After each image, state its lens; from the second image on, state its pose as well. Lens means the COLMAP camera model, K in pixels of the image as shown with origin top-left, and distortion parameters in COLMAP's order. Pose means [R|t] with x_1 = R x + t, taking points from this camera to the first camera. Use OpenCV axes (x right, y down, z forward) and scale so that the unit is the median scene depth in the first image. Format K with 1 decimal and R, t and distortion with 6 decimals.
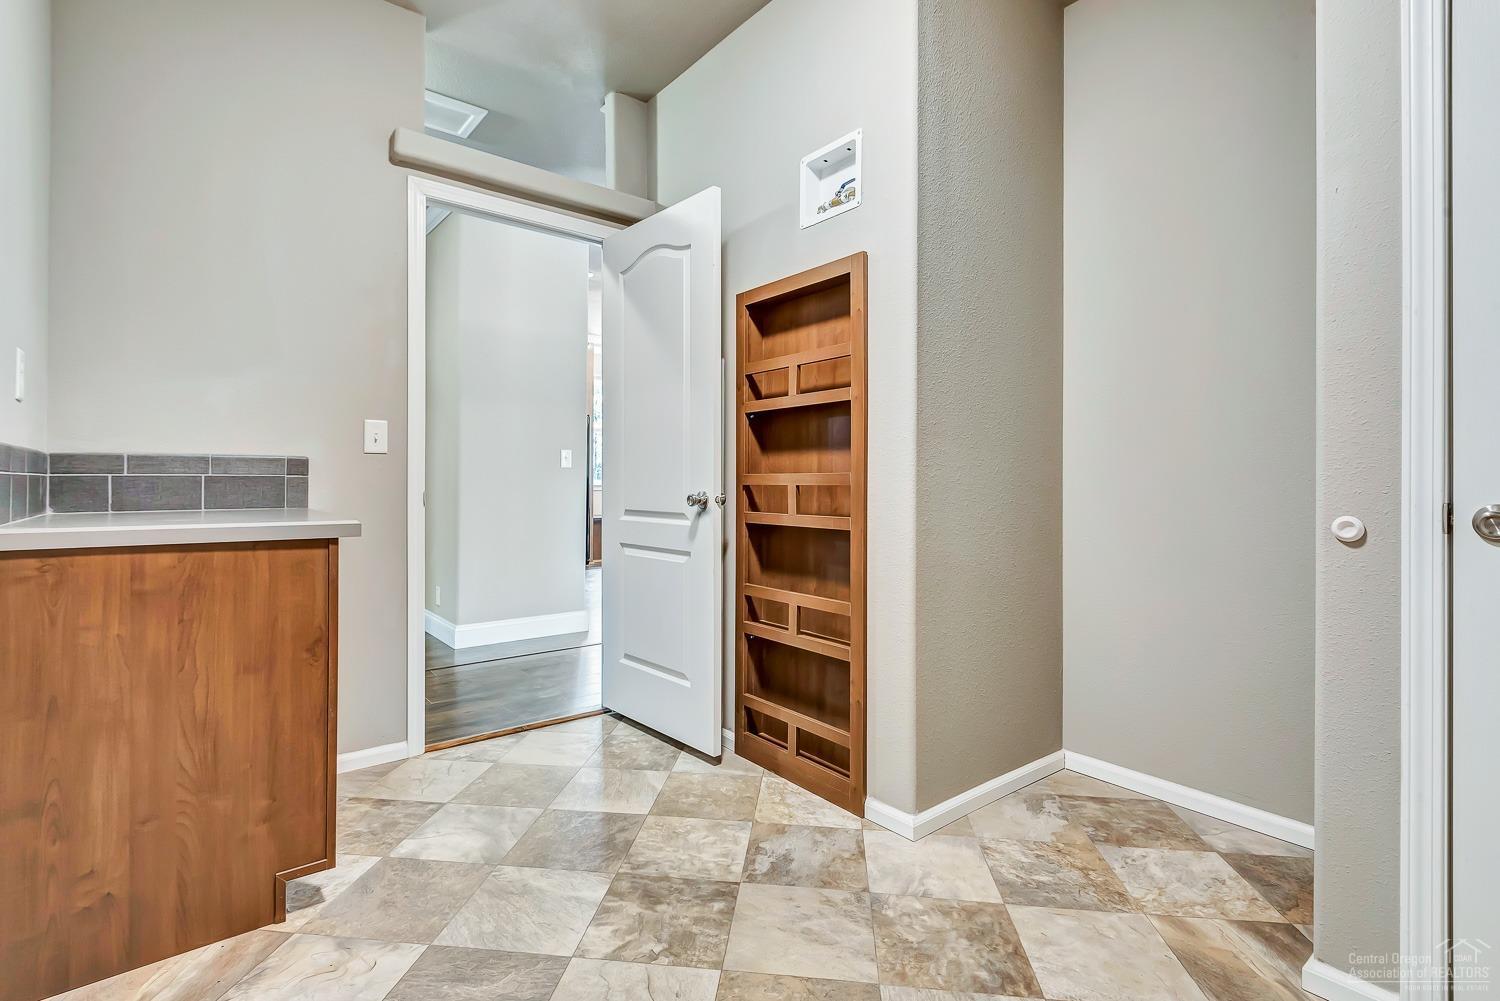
lens RADIAL K [[695.9, 0, 748.7], [0, 695.9, 491.5], [0, 0, 1]] dist [0.001501, -0.000100]
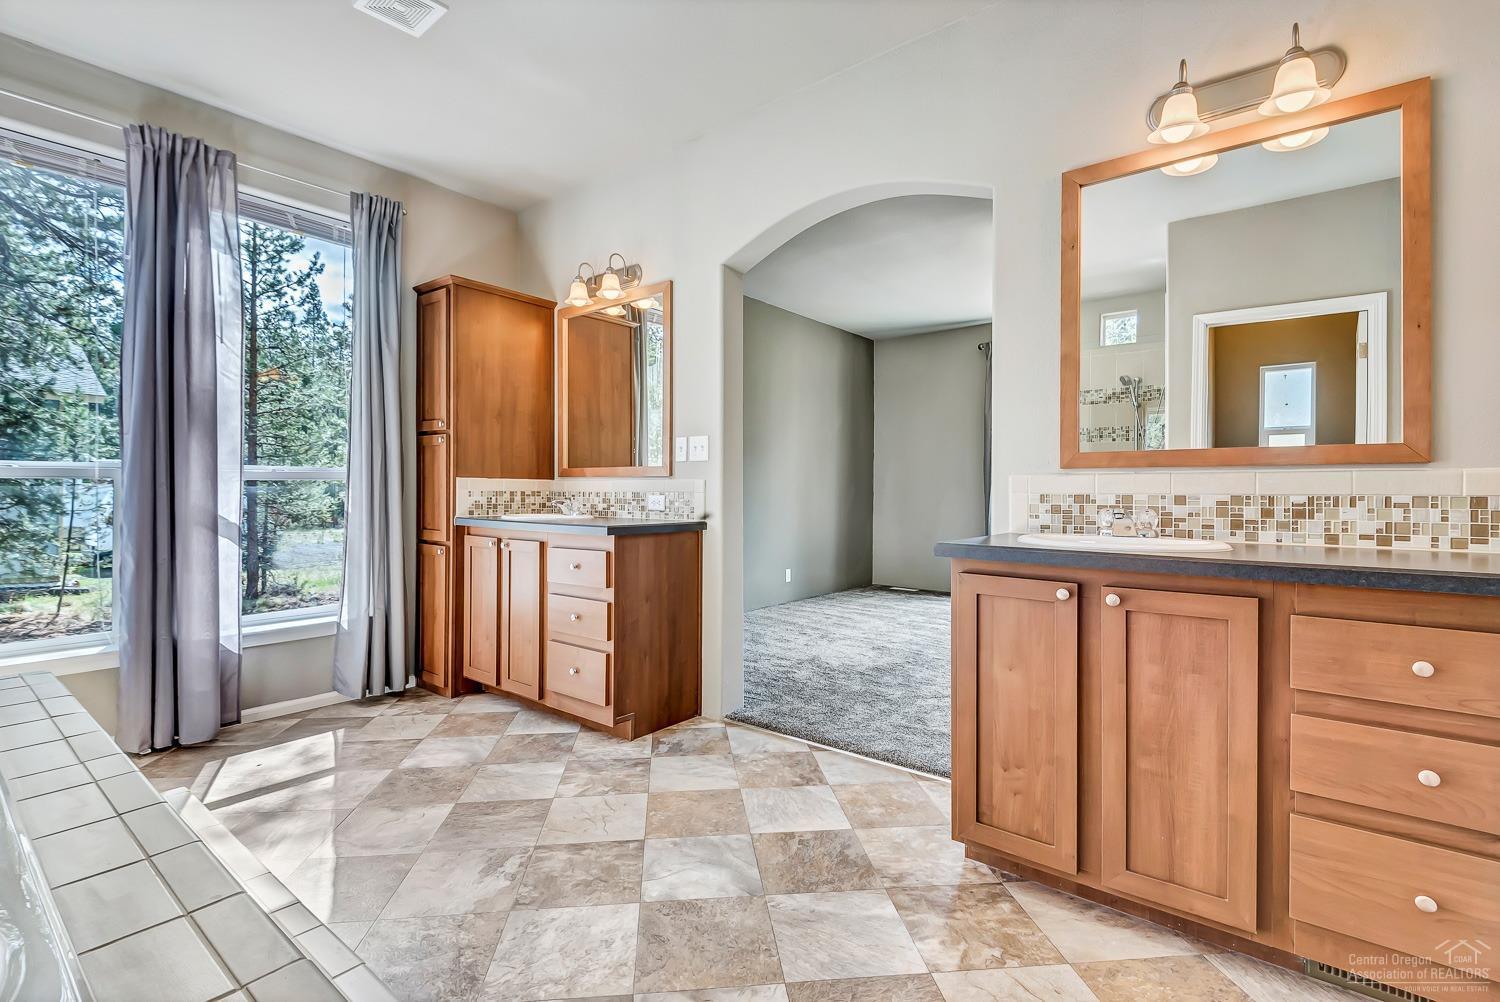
lens RADIAL K [[695.9, 0, 748.6], [0, 695.9, 495.2], [0, 0, 1]] dist [0.001501, -0.000100]
pose [[0.975250, -0.008933, 0.220926, -0.145208], [0.009382, 0.999956, -0.000983, -0.026049], [-0.220907, 0.003031, 0.975290, -0.604071]]
